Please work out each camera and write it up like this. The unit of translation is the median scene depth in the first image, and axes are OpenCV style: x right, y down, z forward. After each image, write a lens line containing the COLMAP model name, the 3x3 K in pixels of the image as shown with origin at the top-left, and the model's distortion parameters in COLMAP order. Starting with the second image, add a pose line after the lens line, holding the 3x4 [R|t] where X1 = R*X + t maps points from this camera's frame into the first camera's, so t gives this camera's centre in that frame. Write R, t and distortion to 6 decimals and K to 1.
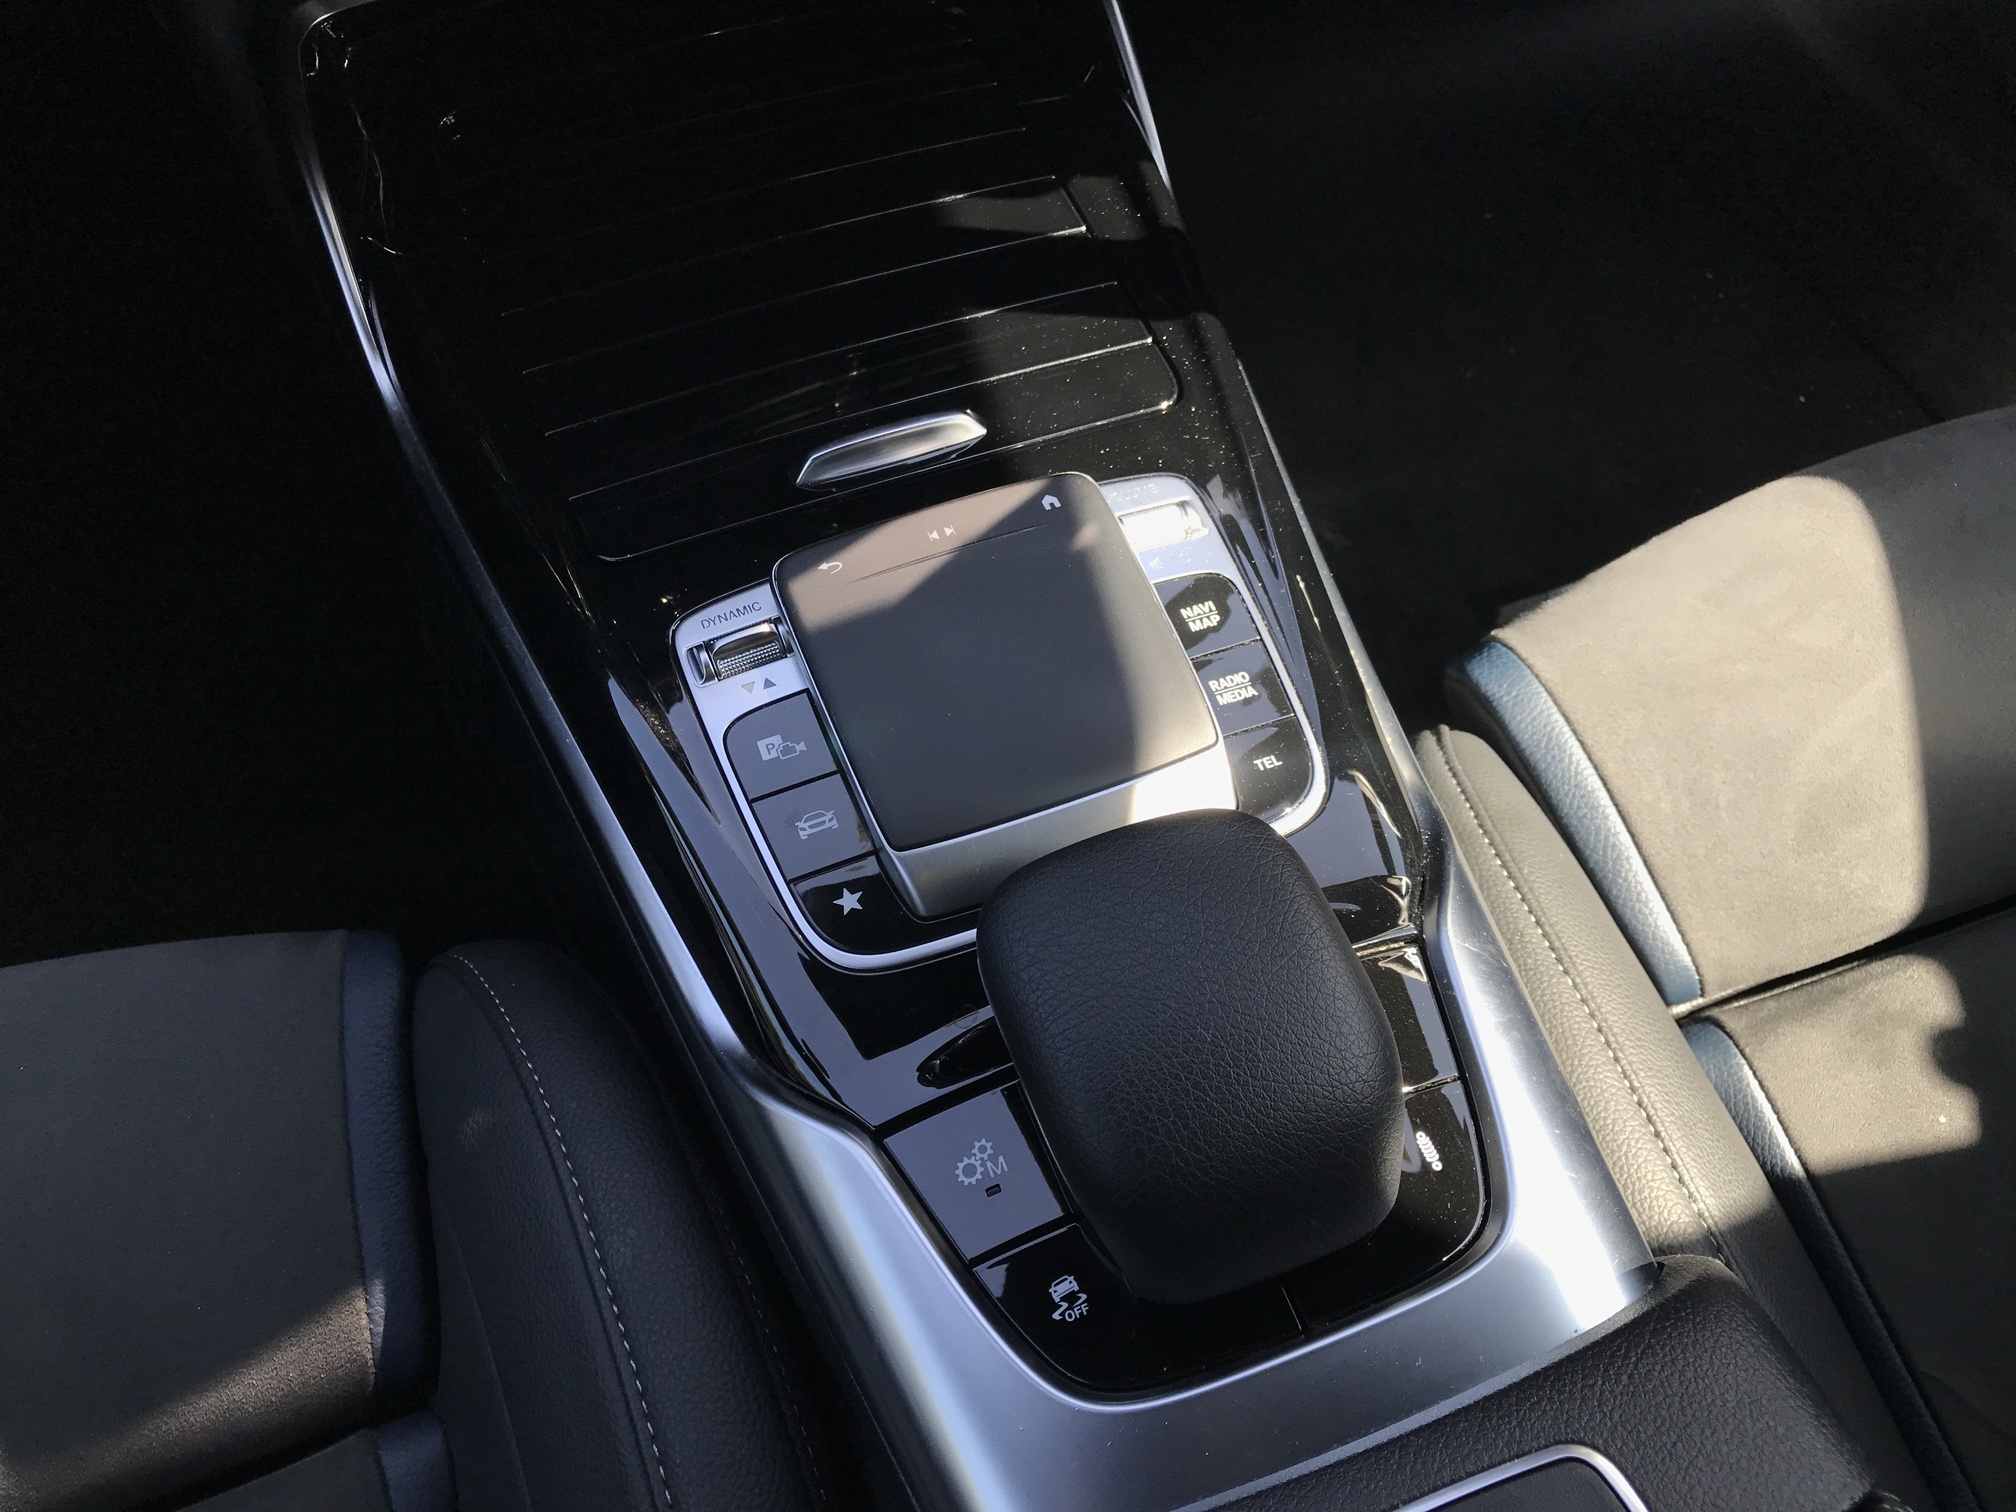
lens RADIAL K [[1695.9, 0, 1040.2], [0, 1695.9, 817.9], [0, 0, 1]] dist [0.037590, -0.052633]
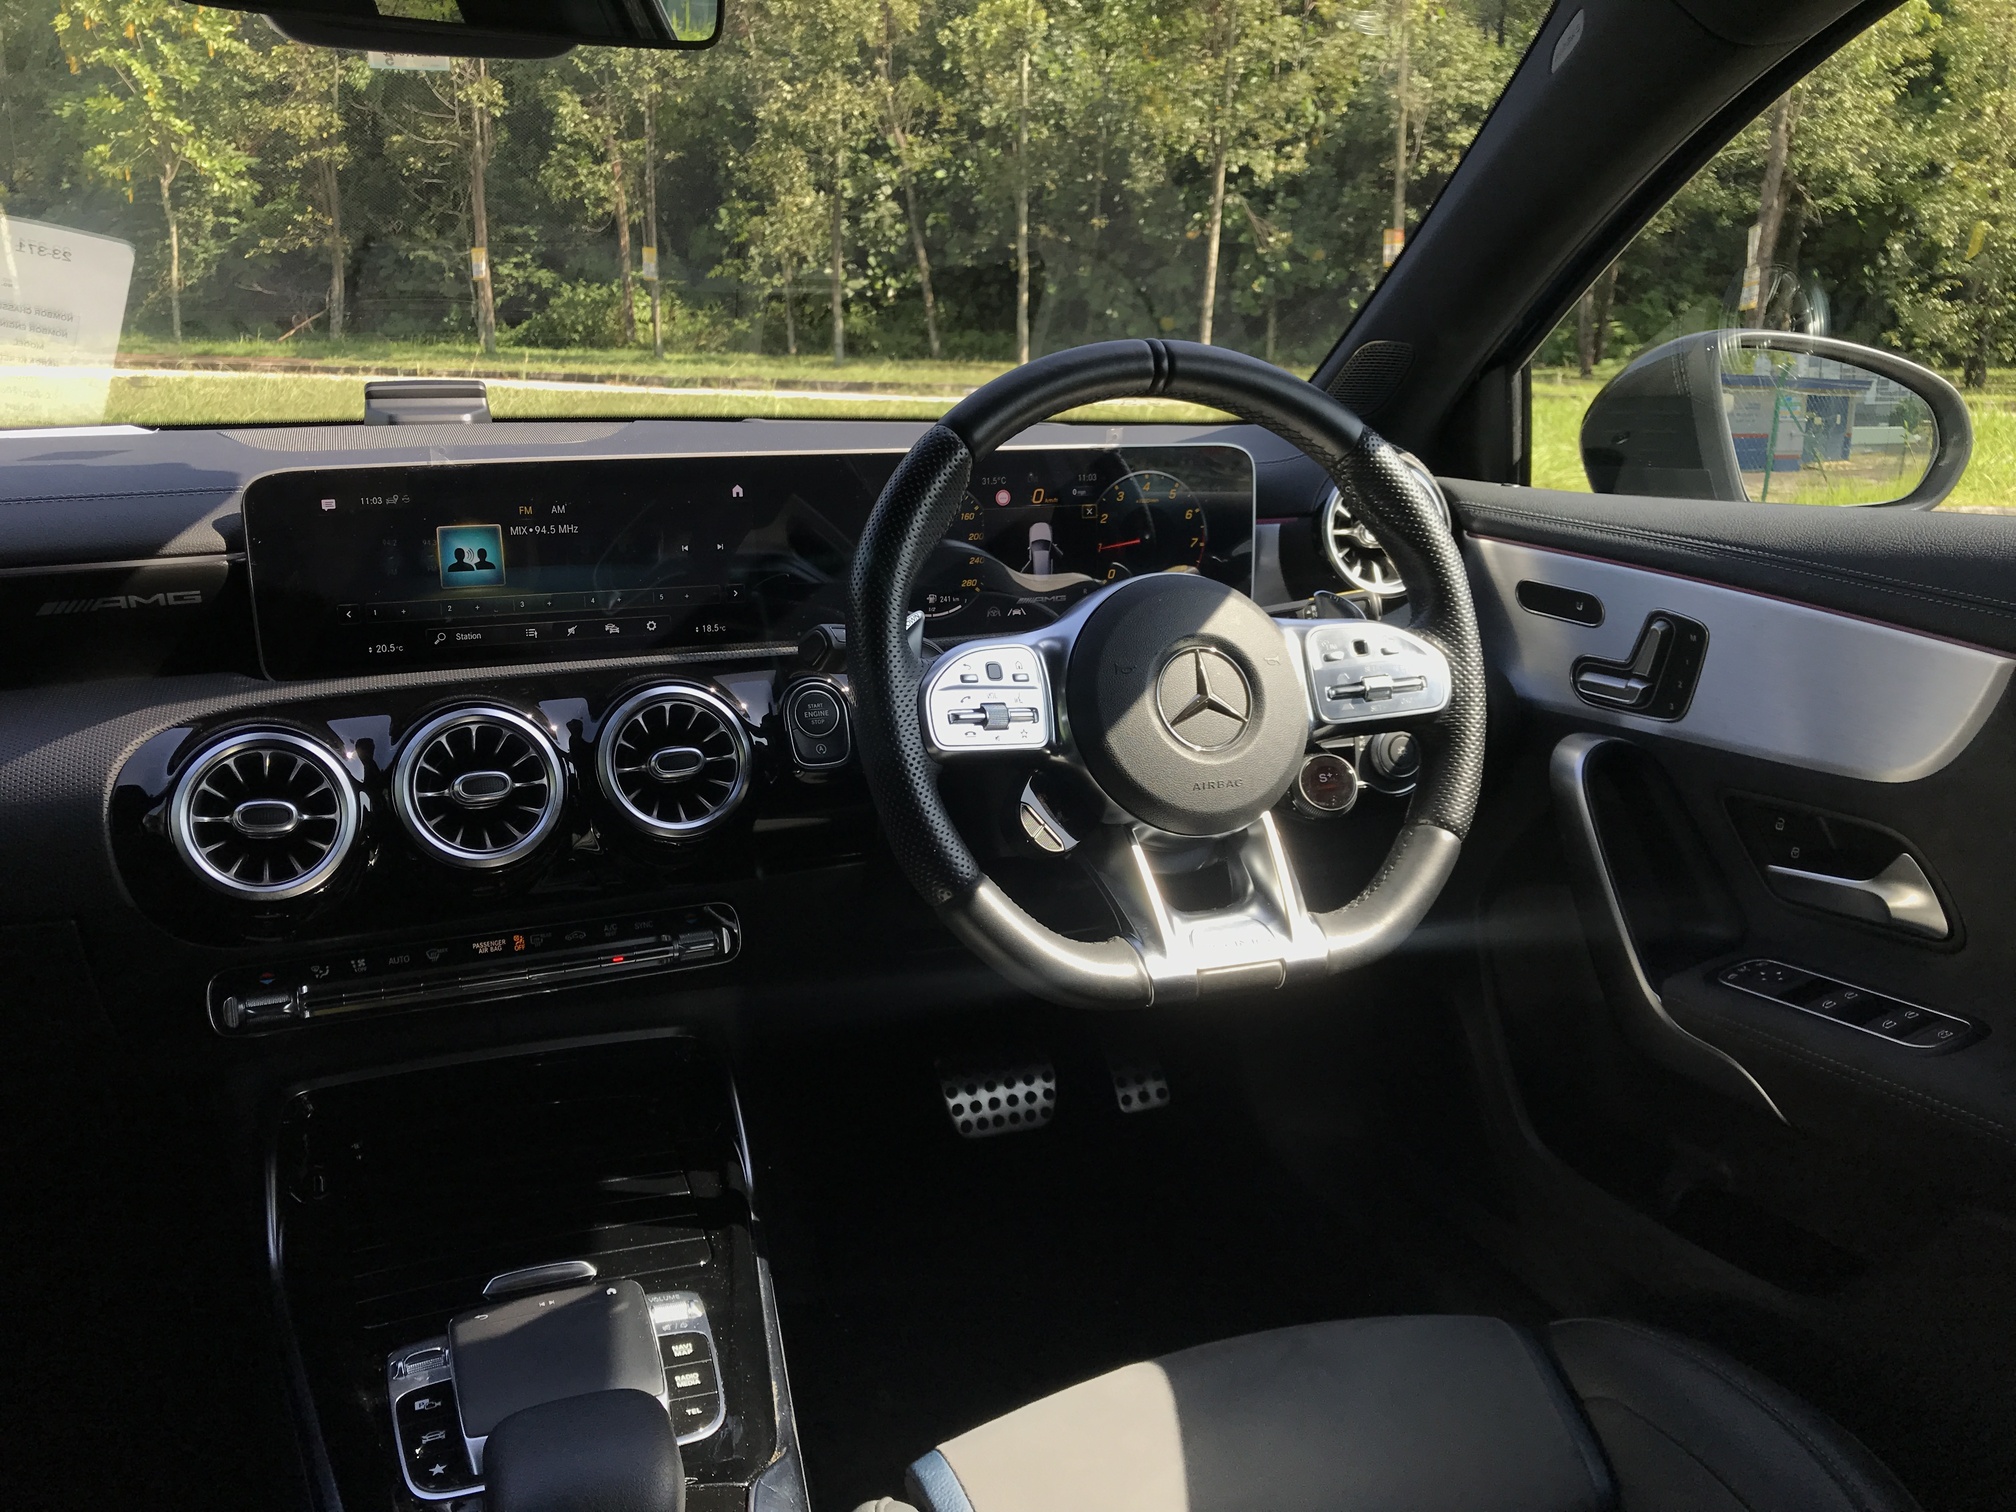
lens RADIAL K [[1695.9, 0, 1022.2], [0, 1695.9, 736.9], [0, 0, 1]] dist [0.037590, -0.052633]
pose [[0.999838, 0.016222, 0.007767, 0.381040], [-0.006416, 0.725113, -0.688600, 0.582708], [-0.016802, 0.688439, 0.725100, -0.697354]]
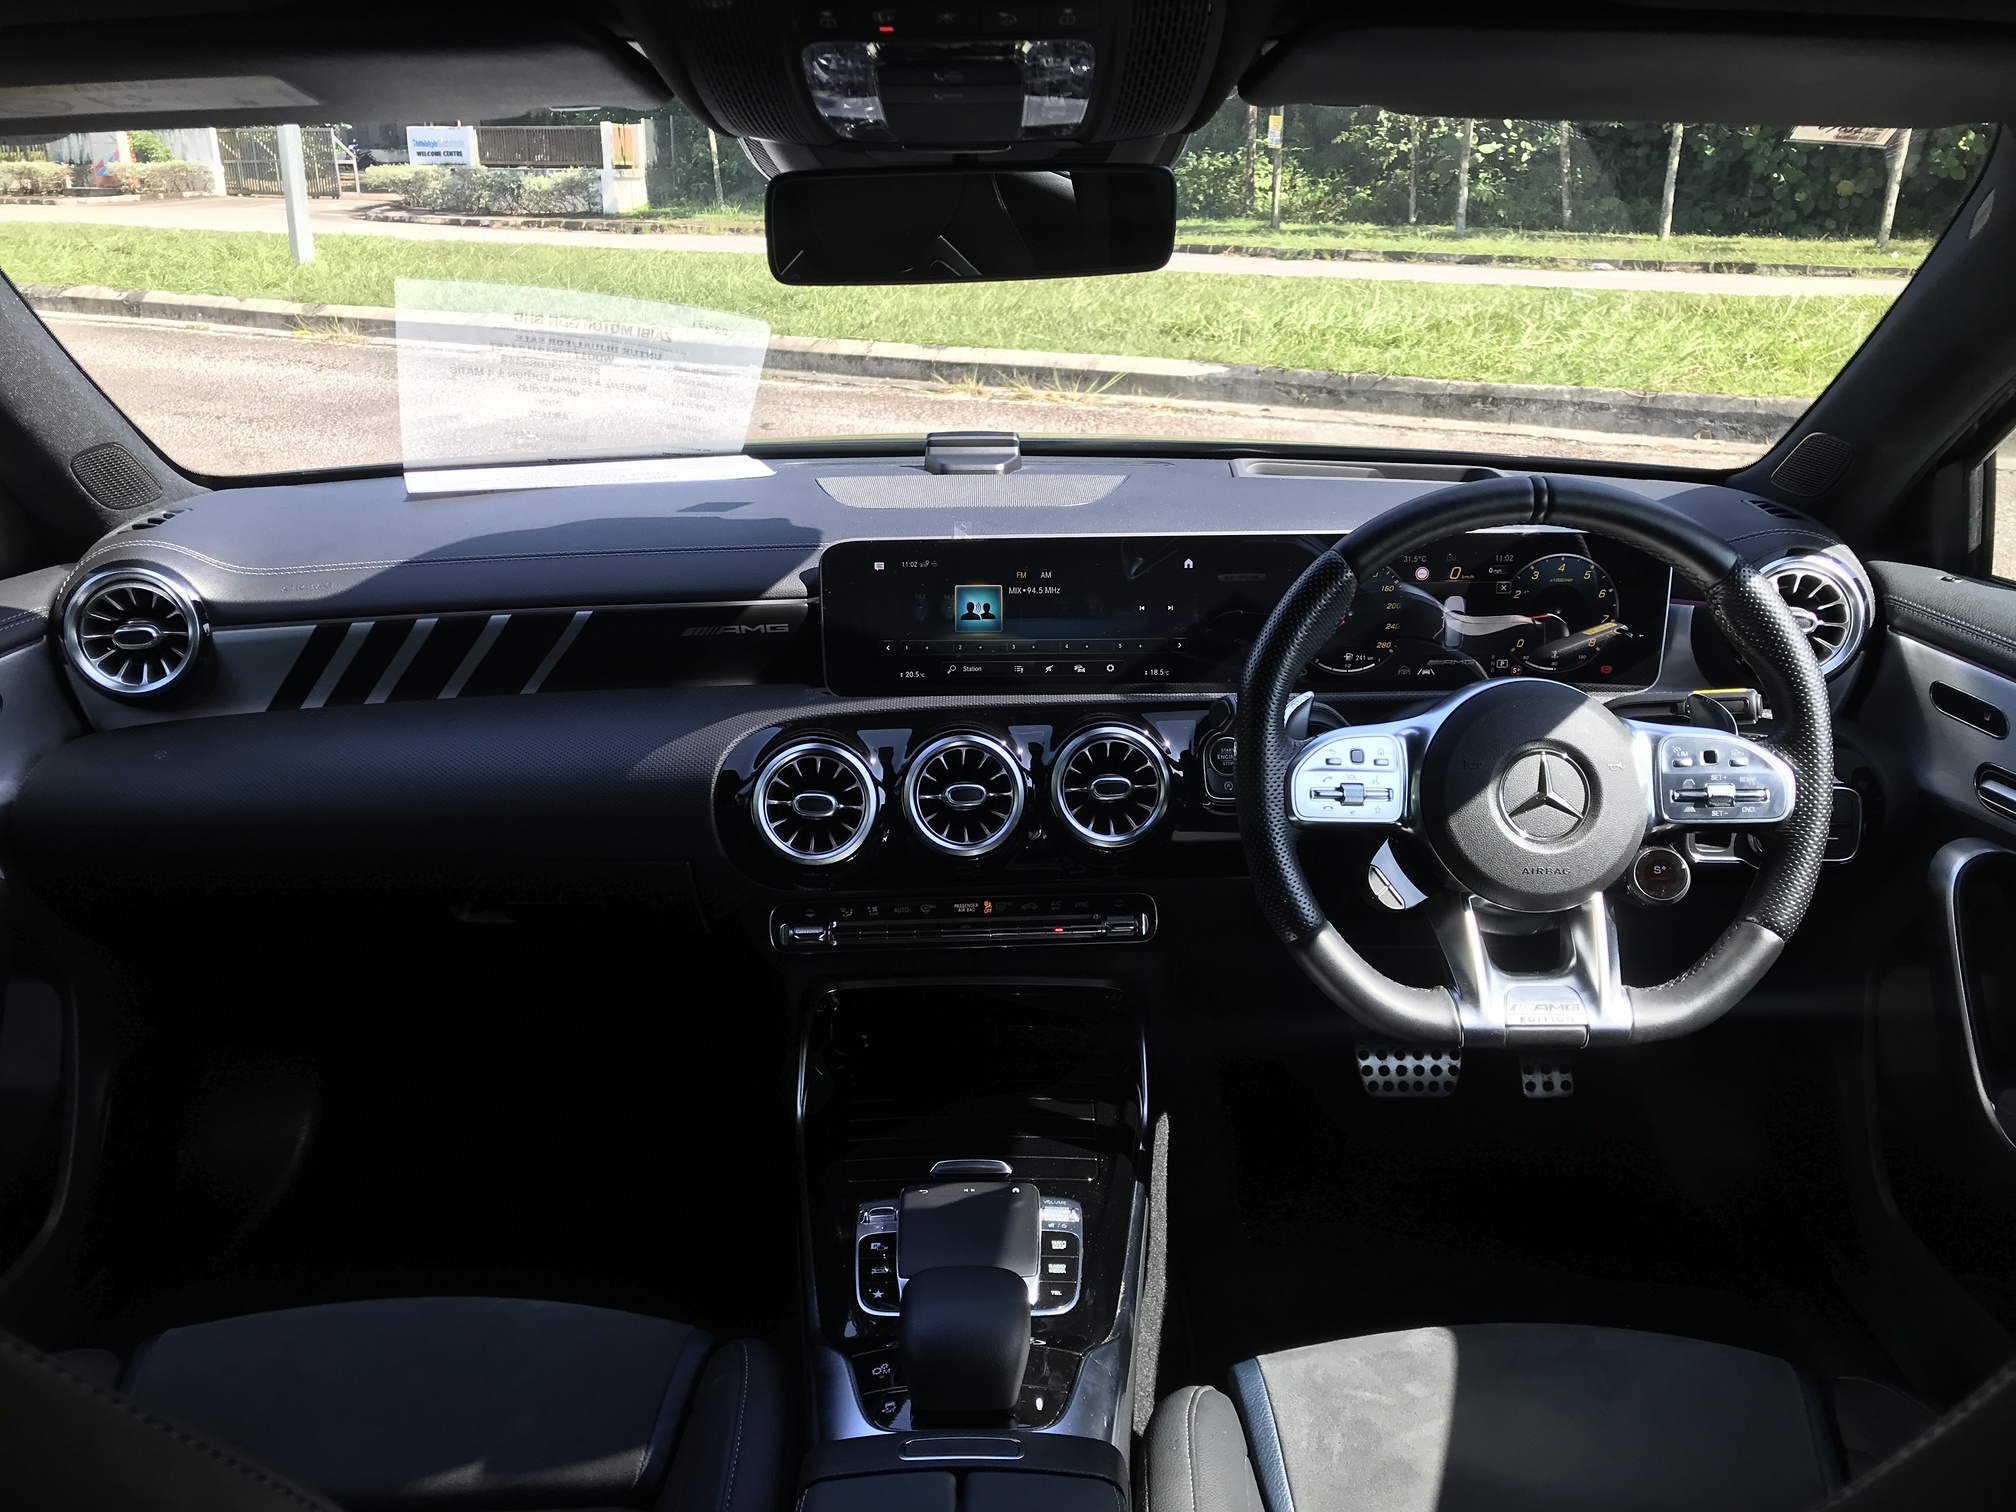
lens RADIAL K [[1695.9, 0, 997.0], [0, 1695.9, 727.5], [0, 0, 1]] dist [0.037590, -0.052633]
pose [[0.935519, 0.120564, -0.332068, 0.648349], [-0.303227, 0.756335, -0.579664, 0.676974], [0.181268, 0.642979, 0.744124, -1.174165]]
